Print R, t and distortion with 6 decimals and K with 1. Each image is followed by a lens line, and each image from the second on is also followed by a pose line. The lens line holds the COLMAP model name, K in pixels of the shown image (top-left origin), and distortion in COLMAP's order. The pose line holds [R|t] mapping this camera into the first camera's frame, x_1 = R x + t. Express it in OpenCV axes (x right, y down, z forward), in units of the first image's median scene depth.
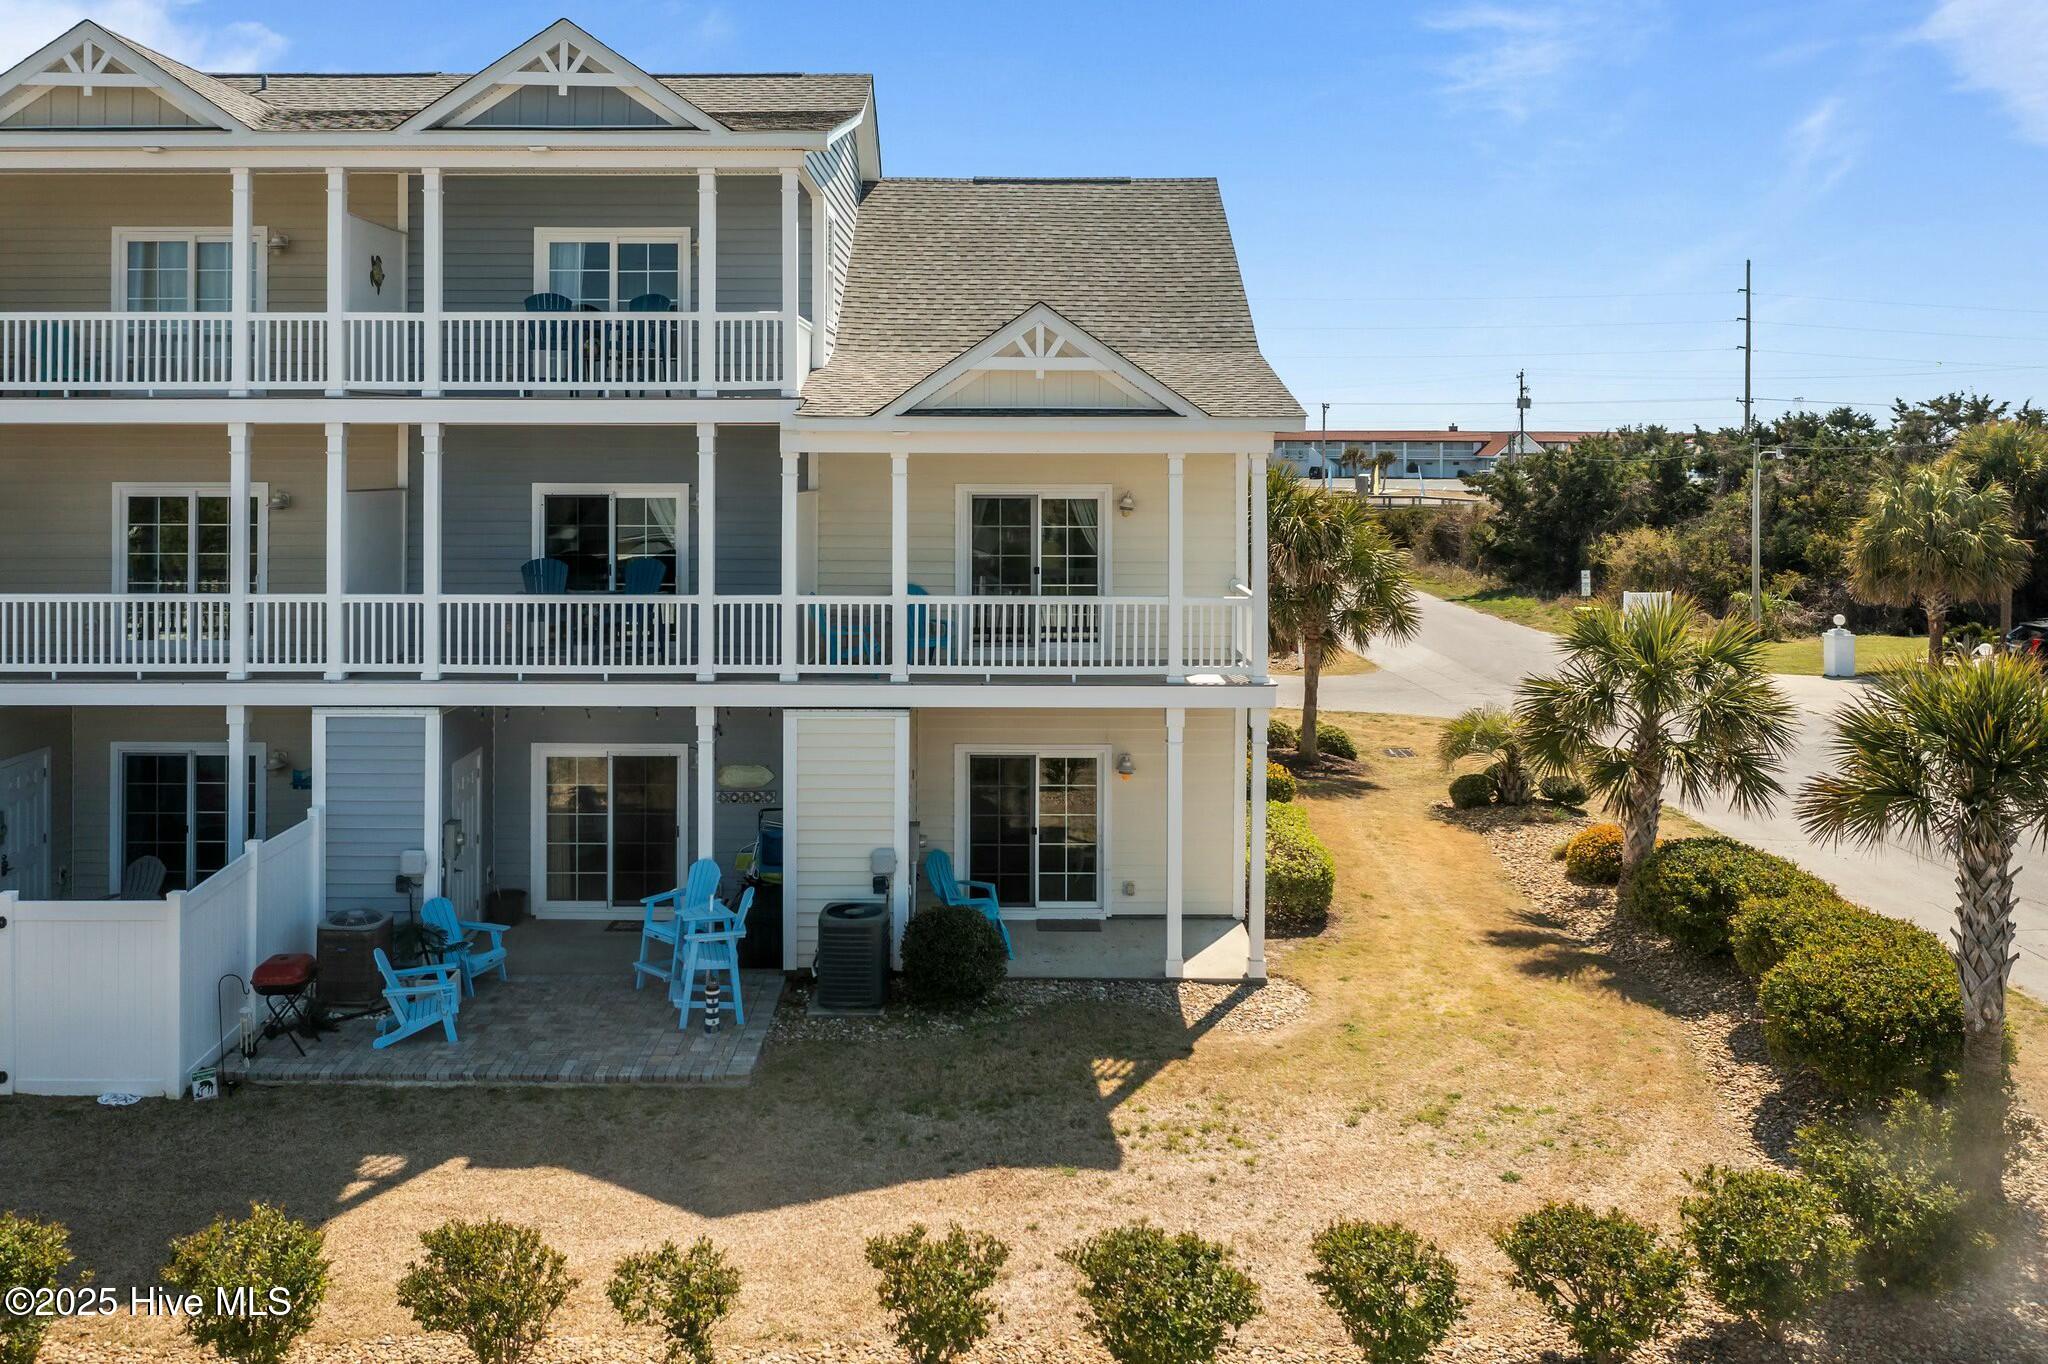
lens RADIAL K [[1614.1, 0, 1015.7], [0, 1614.1, 762.3], [0, 0, 1]] dist [-0.021261, 0.004780]
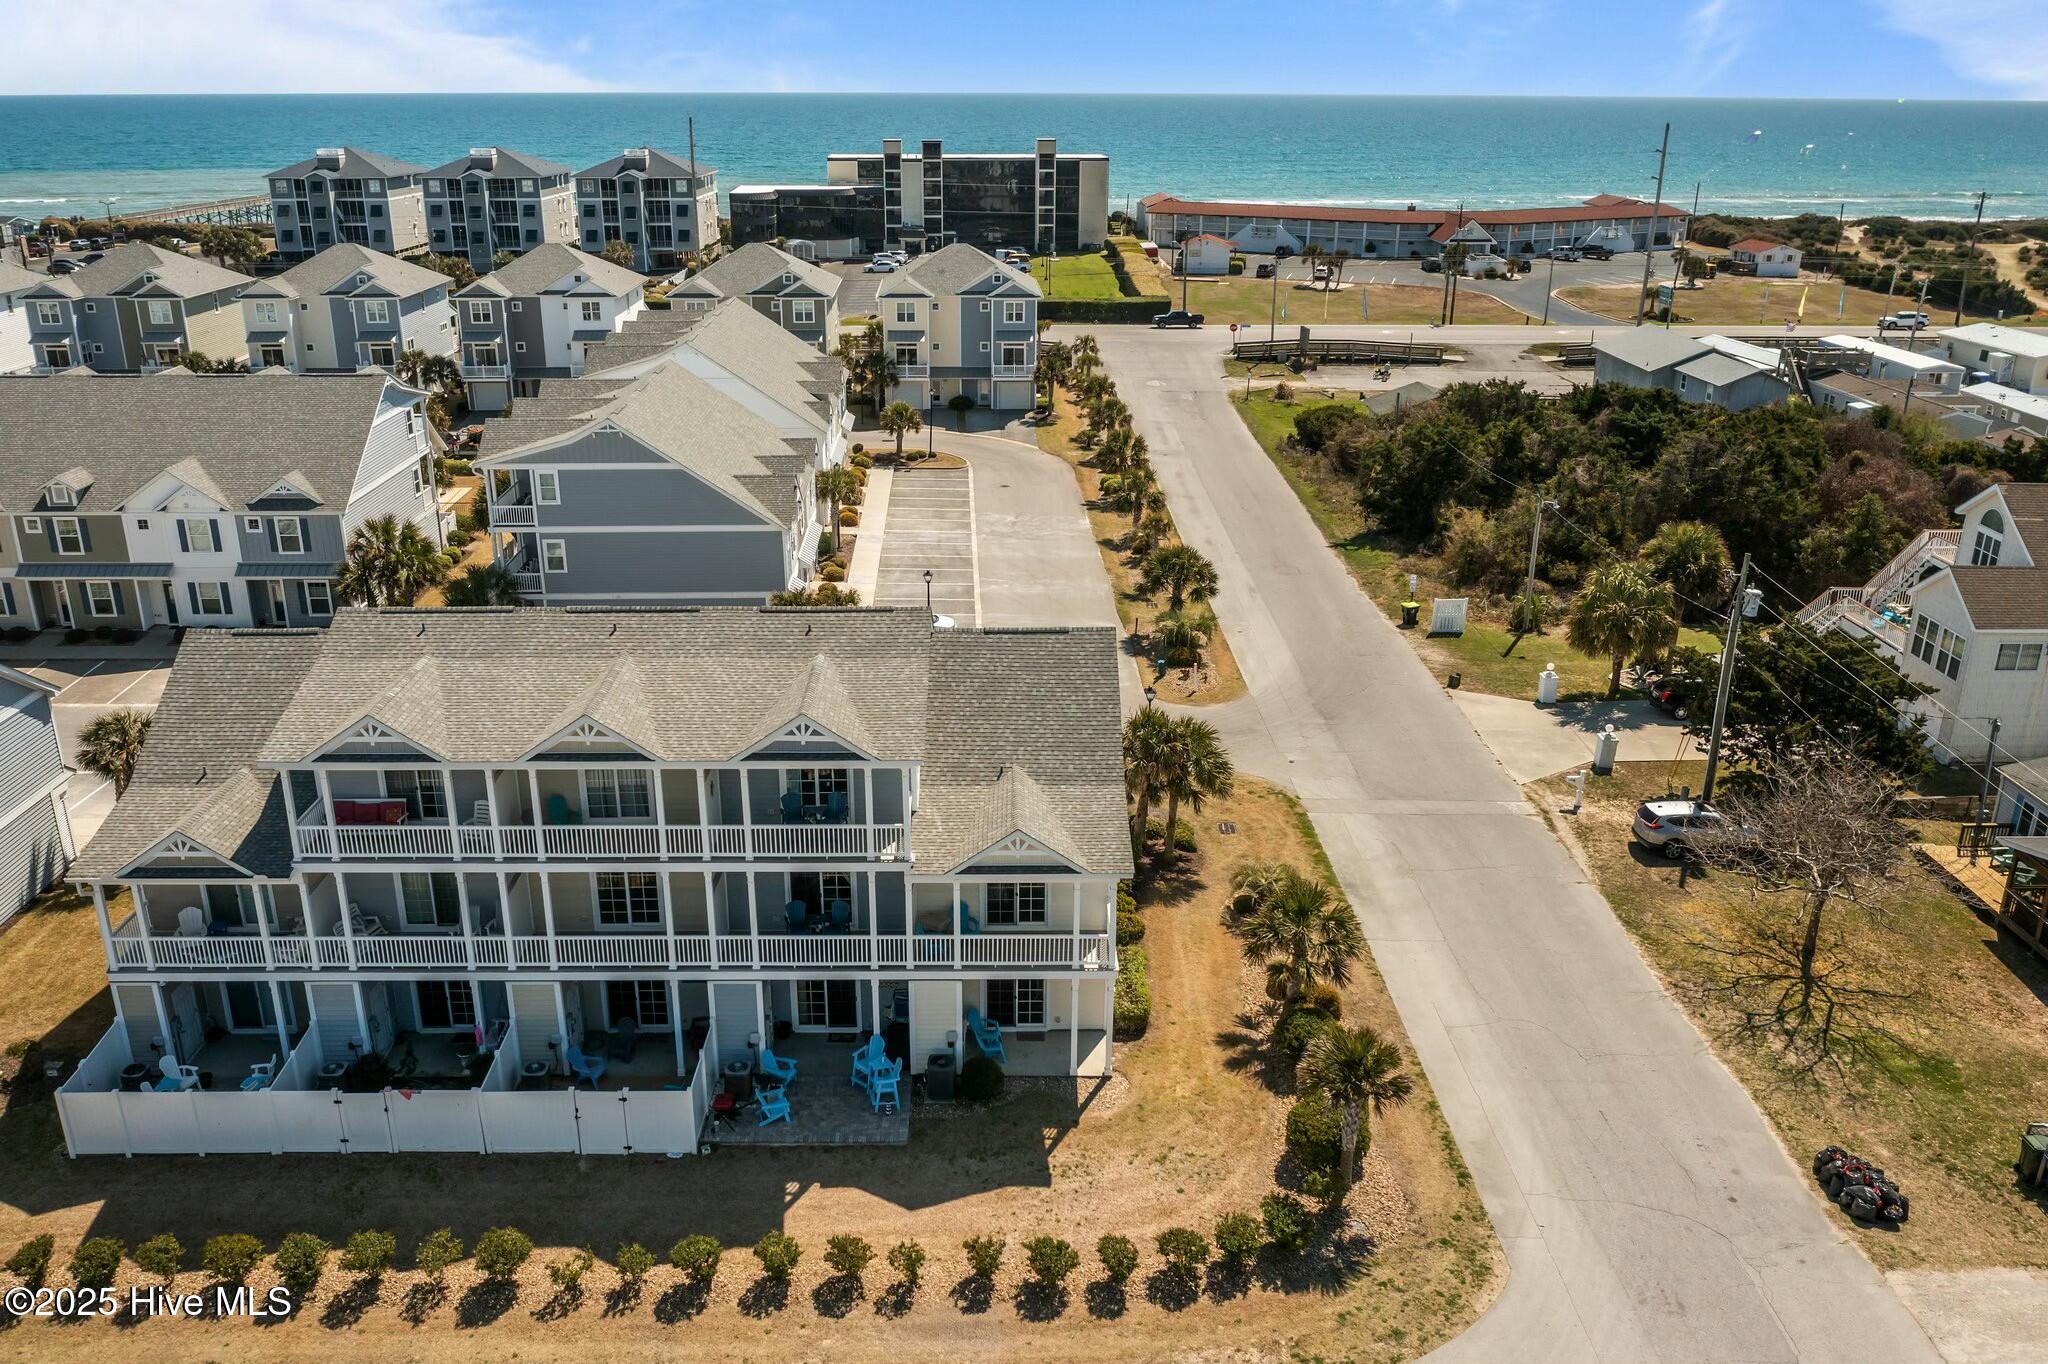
lens RADIAL K [[1614.1, 0, 1020.9], [0, 1614.1, 695.6], [0, 0, 1]] dist [-0.021261, 0.004780]
pose [[0.999954, -0.001184, 0.009467, -0.001836], [-0.002279, 0.933919, 0.357476, -1.259506], [-0.009265, -0.357482, 0.933874, -1.045944]]
